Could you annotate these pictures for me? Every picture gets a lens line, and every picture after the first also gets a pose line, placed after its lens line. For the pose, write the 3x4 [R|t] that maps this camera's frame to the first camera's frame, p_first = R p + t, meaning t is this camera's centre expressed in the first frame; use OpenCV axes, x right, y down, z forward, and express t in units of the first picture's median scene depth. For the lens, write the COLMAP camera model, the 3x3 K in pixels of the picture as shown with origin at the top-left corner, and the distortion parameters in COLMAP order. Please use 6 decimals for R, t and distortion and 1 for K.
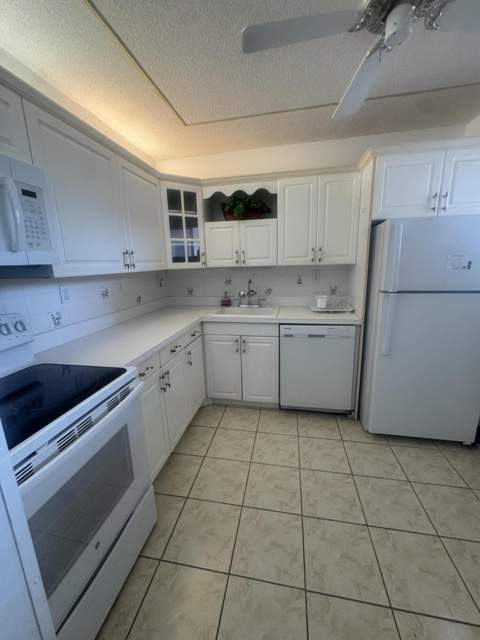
lens RADIAL K [[256.0, 0, 240.4], [0, 256.0, 318.4], [0, 0, 1]] dist [-0.005583, 0.000867]
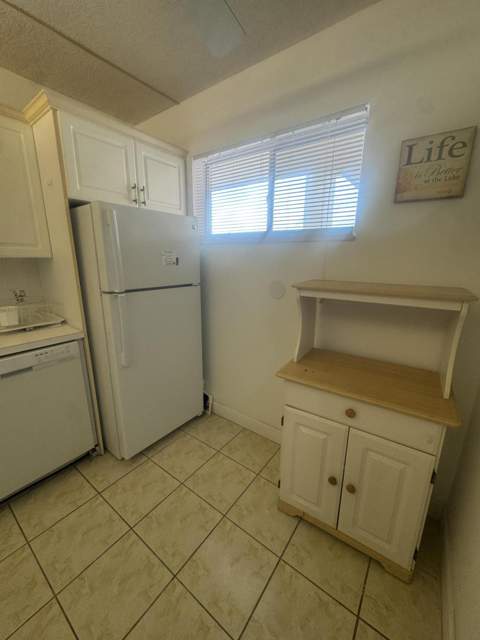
lens RADIAL K [[256.0, 0, 238.7], [0, 256.0, 320.2], [0, 0, 1]] dist [-0.005583, 0.000867]
pose [[0.434594, -0.184023, 0.881625, 0.009204], [0.169923, 0.978076, 0.120392, -0.042266], [-0.884451, 0.097487, 0.456336, 0.251304]]
